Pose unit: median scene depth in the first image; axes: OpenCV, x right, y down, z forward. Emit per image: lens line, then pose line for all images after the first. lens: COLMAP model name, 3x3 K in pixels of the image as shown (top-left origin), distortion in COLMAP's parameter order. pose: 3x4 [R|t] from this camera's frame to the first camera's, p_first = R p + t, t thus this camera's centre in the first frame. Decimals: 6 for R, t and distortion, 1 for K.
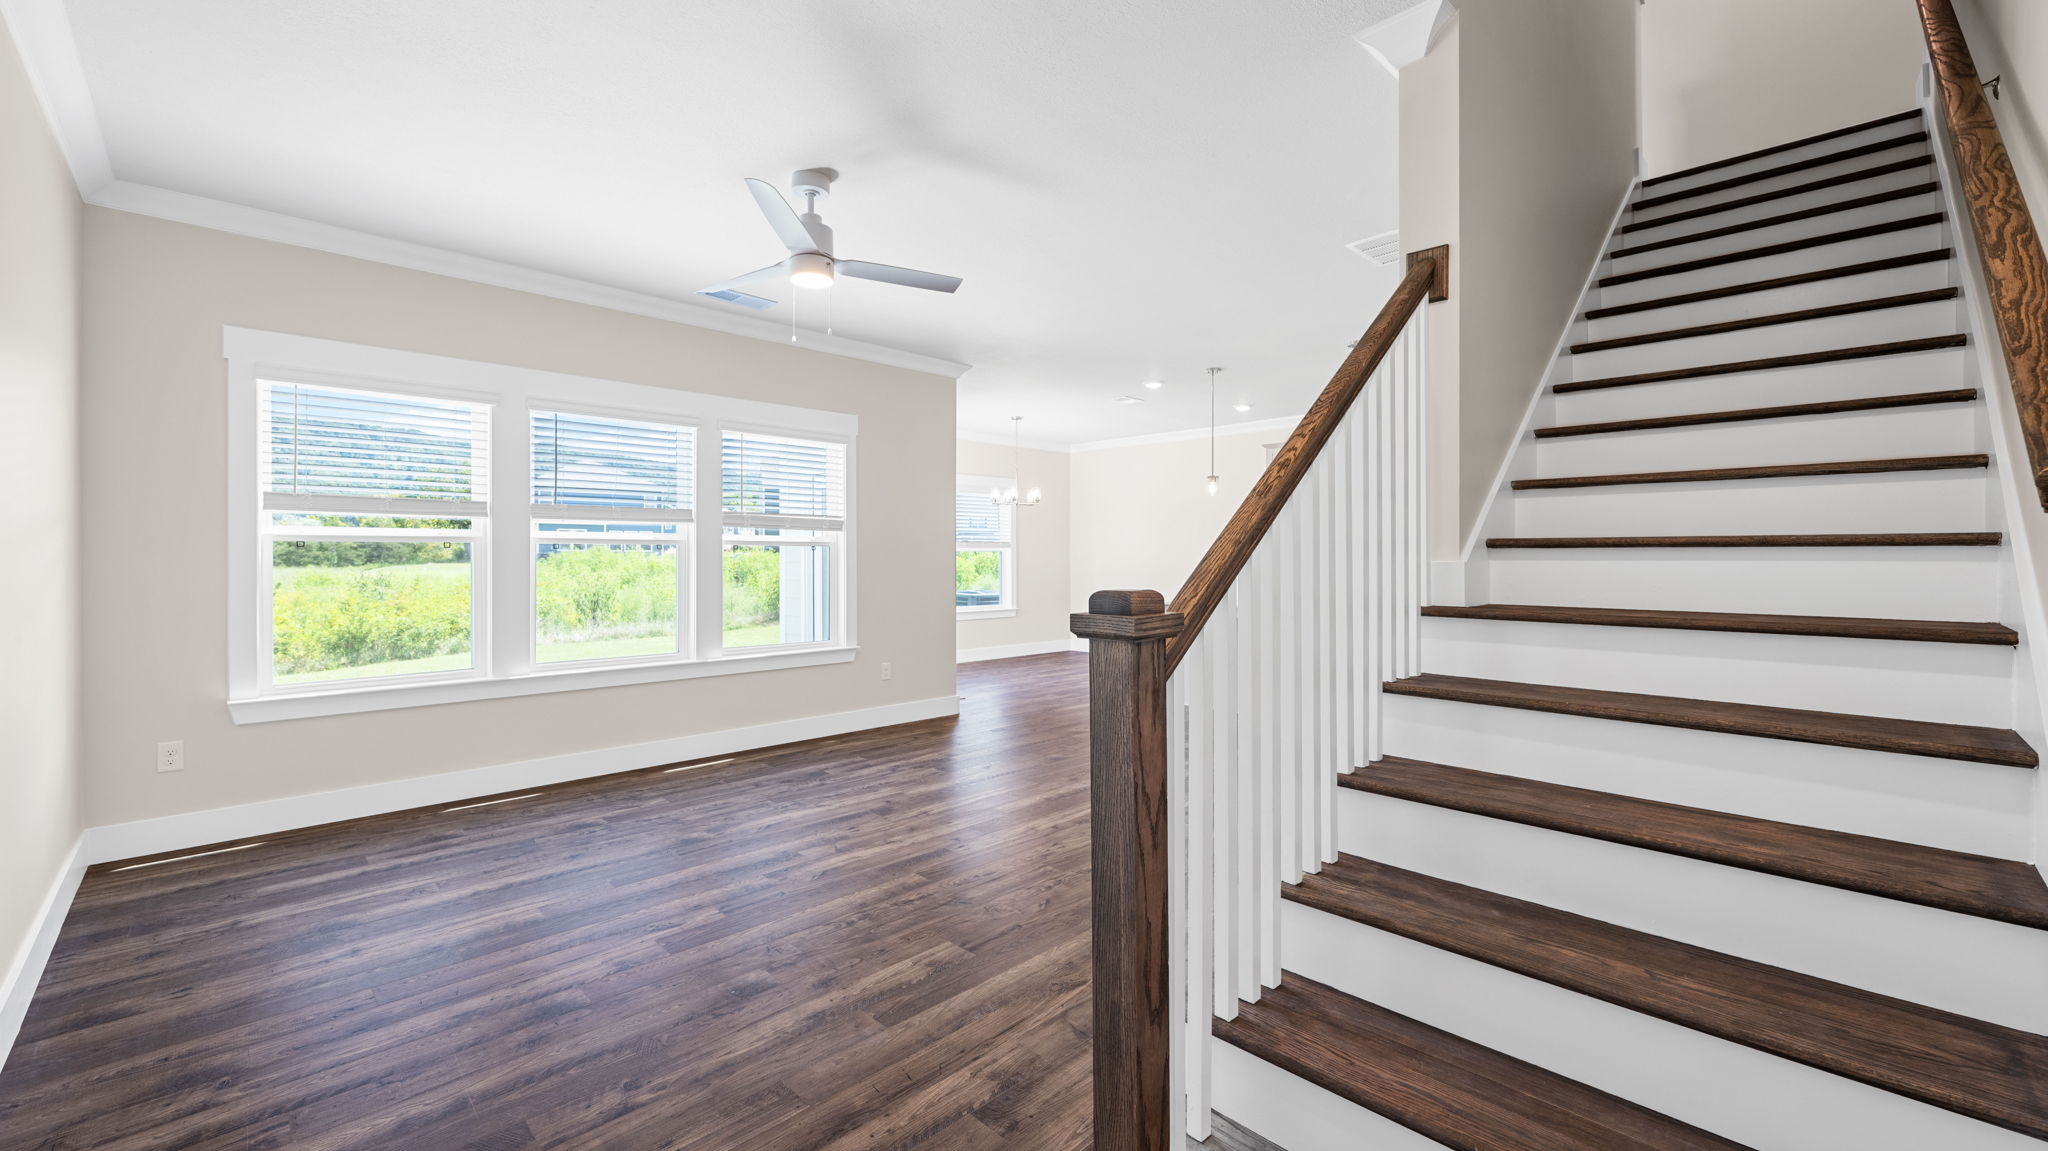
lens RADIAL K [[818.5, 0, 1024.2], [0, 818.5, 560.1], [0, 0, 1]] dist [-0.000589, -0.000460]
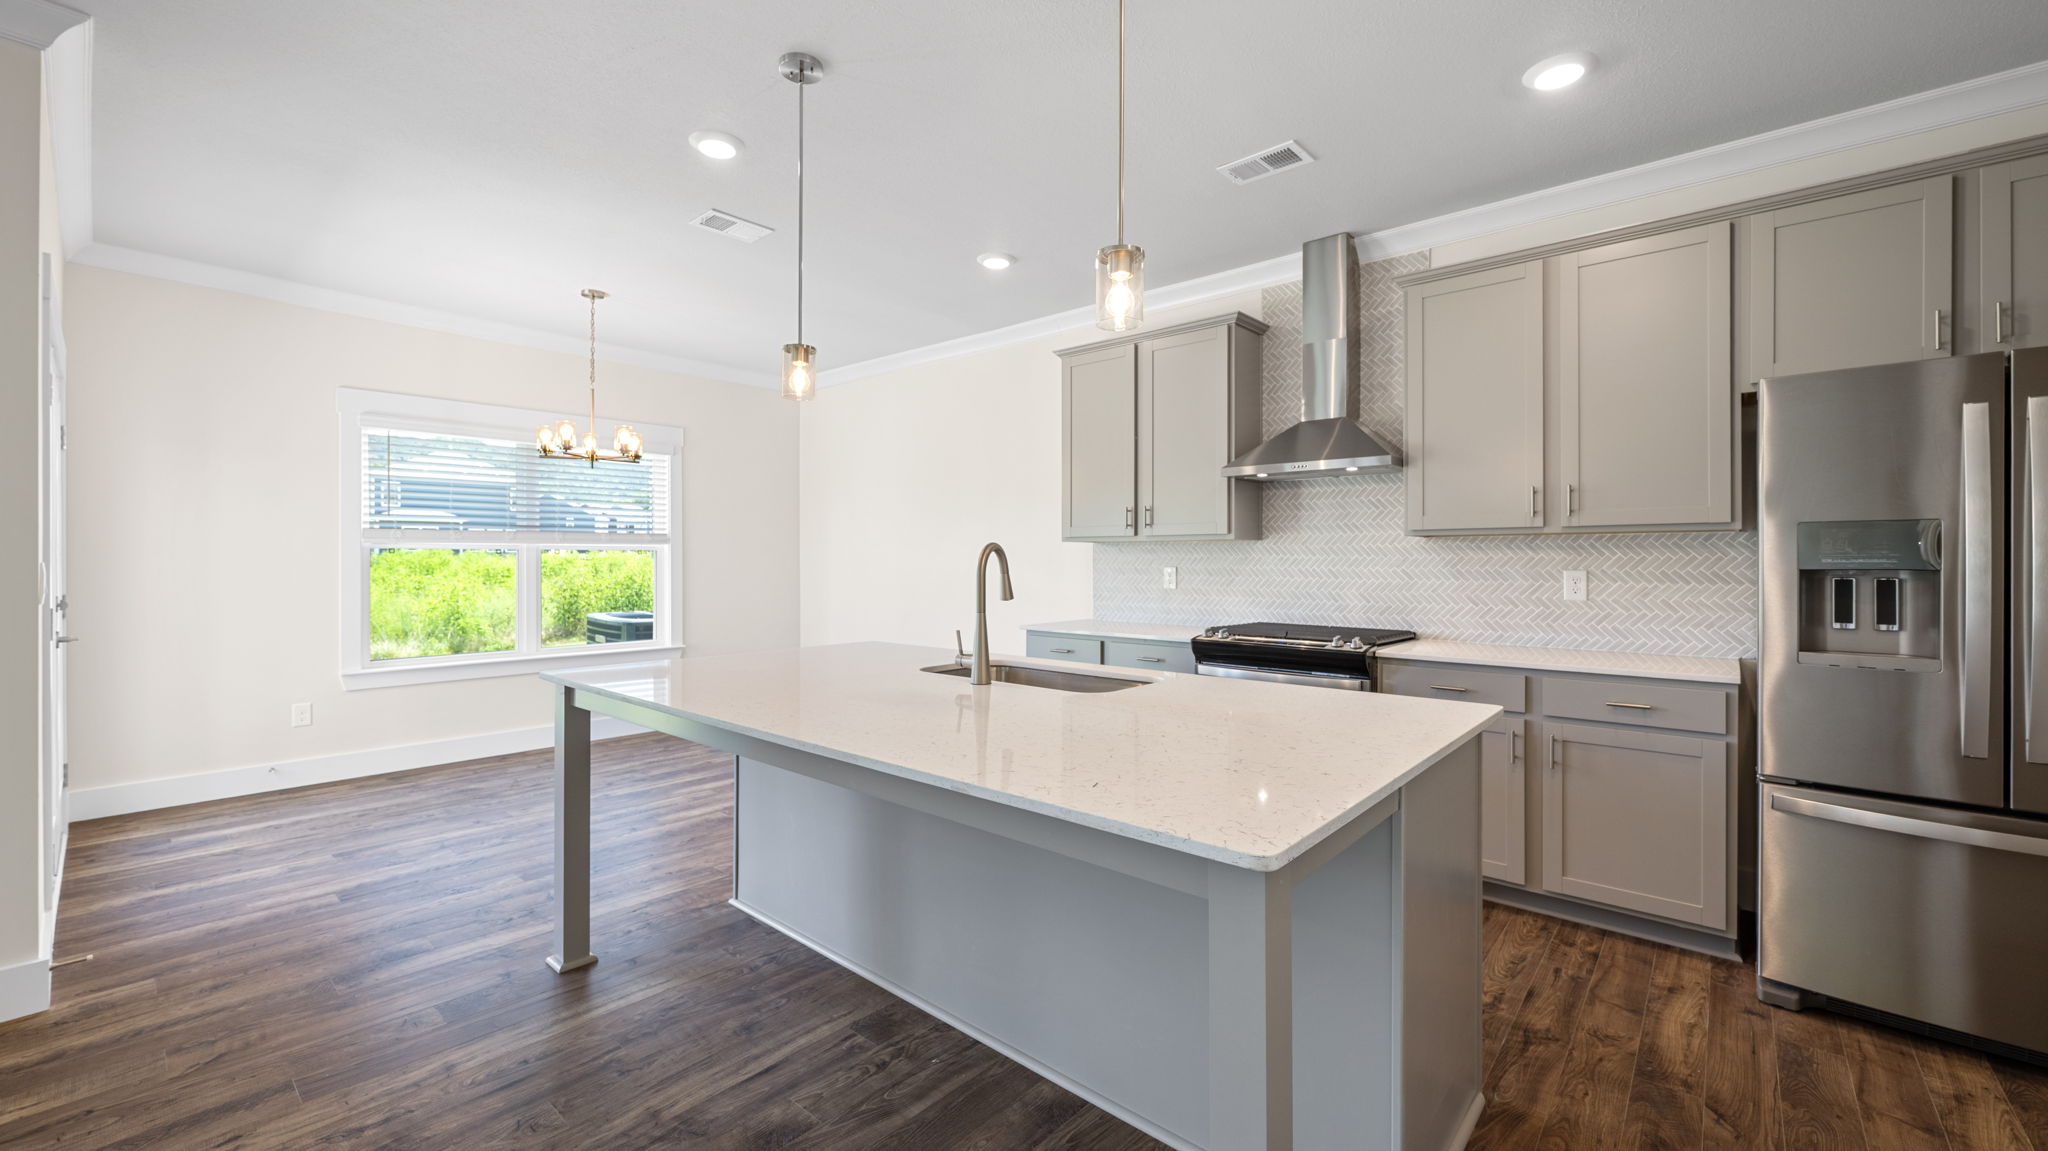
lens RADIAL K [[836.6, 0, 1005.4], [0, 836.6, 577.1], [0, 0, 1]] dist [-0.000276, 0.000026]
pose [[0.998475, 0.000801, 0.055205, 0.463081], [-0.001617, 0.999890, 0.014741, -0.001131], [-0.055187, -0.014808, 0.998366, 0.914297]]
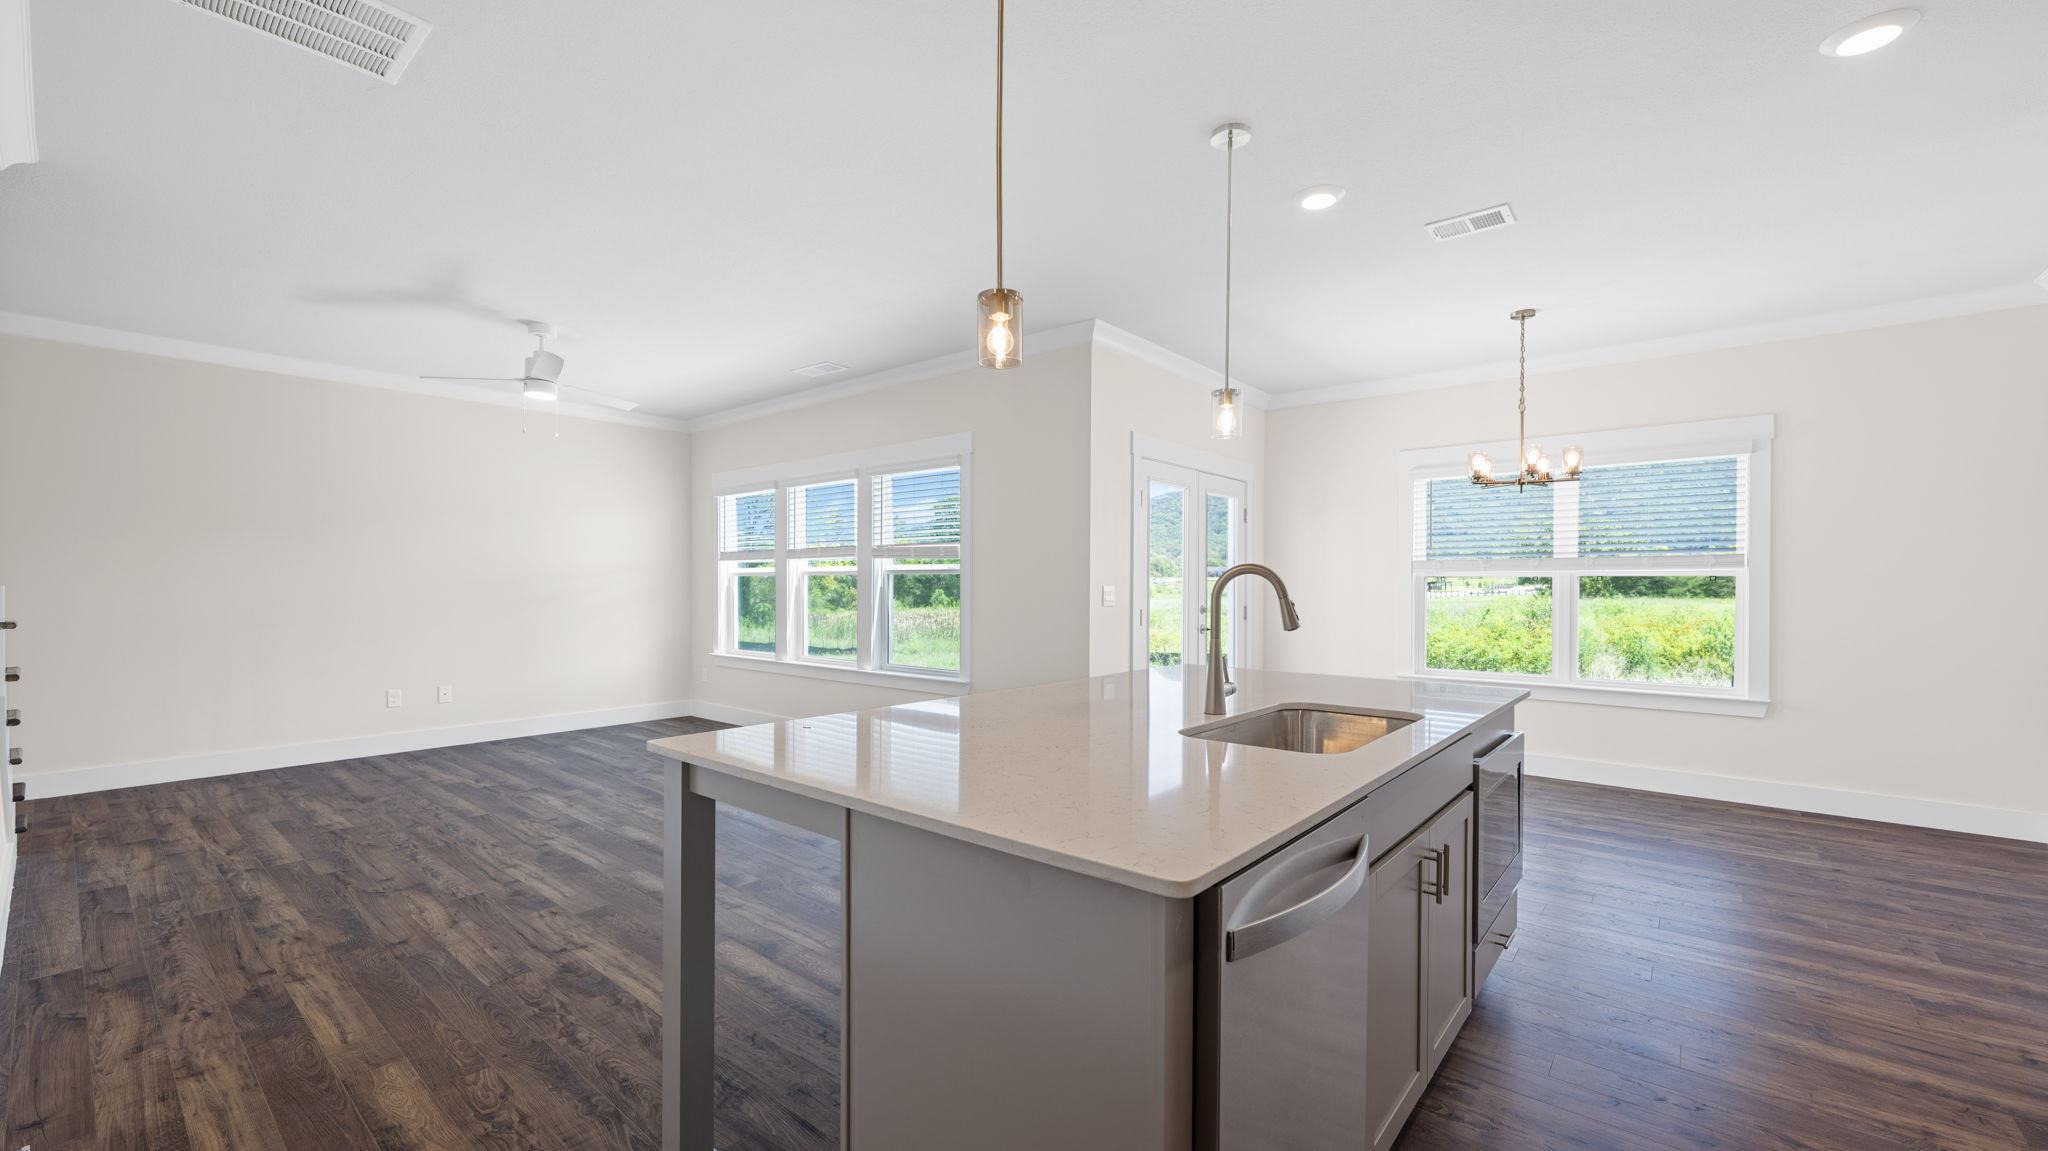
lens RADIAL K [[818.5, 0, 1012.5], [0, 818.5, 589.4], [0, 0, 1]] dist [-0.000589, -0.000460]
pose [[0.085793, 0.005231, -0.996299, 0.974069], [-0.006814, 0.999966, 0.004663, -0.004007], [0.996290, 0.006388, 0.085826, 1.310233]]
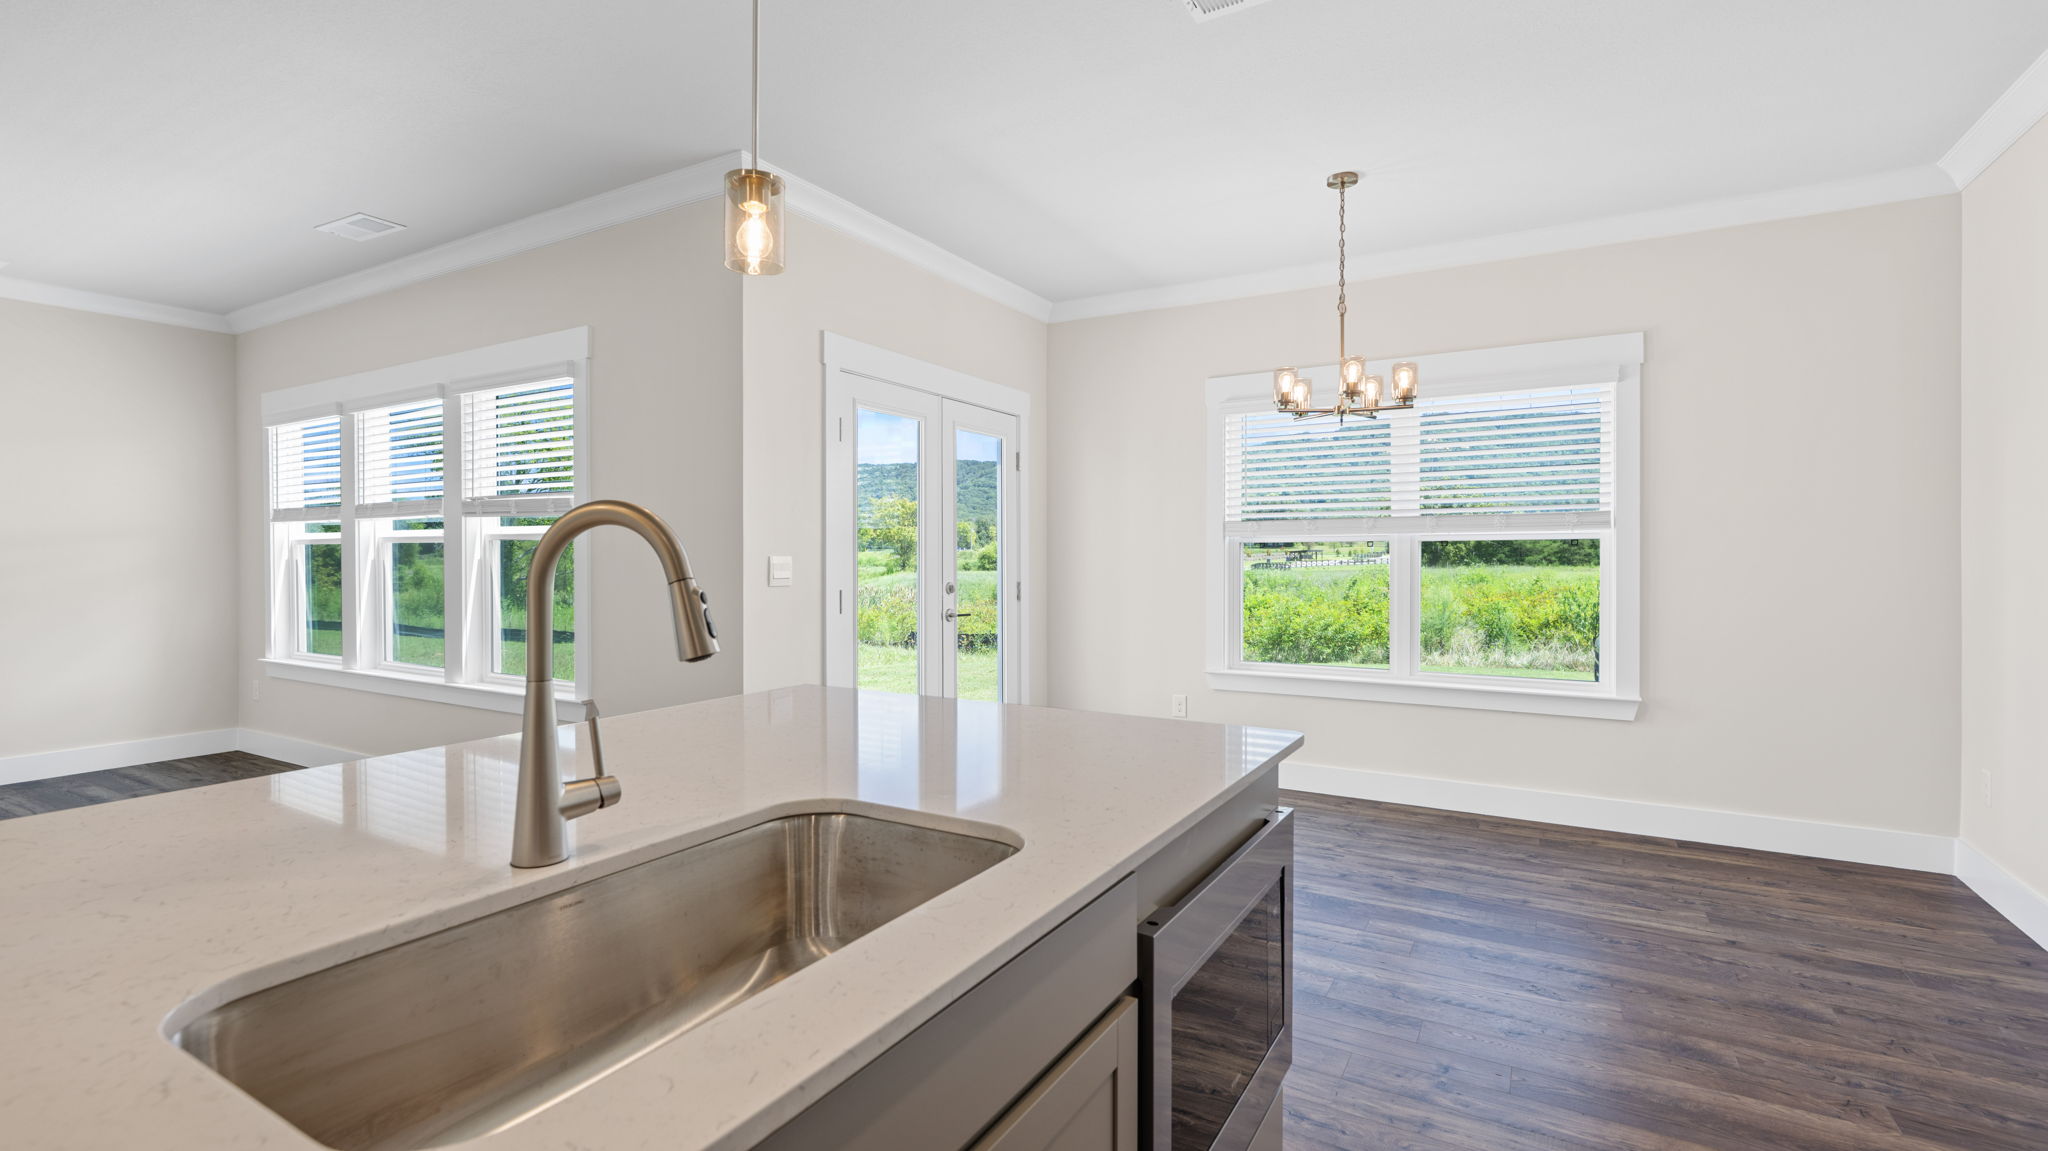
lens RADIAL K [[920.6, 0, 1014.7], [0, 920.6, 561.7], [0, 0, 1]] dist [0.001166, -0.000166]
pose [[0.251833, 0.005445, -0.967756, 0.739581], [-0.001560, 0.999985, 0.005220, -0.004179], [0.967770, 0.000195, 0.251837, 1.537626]]
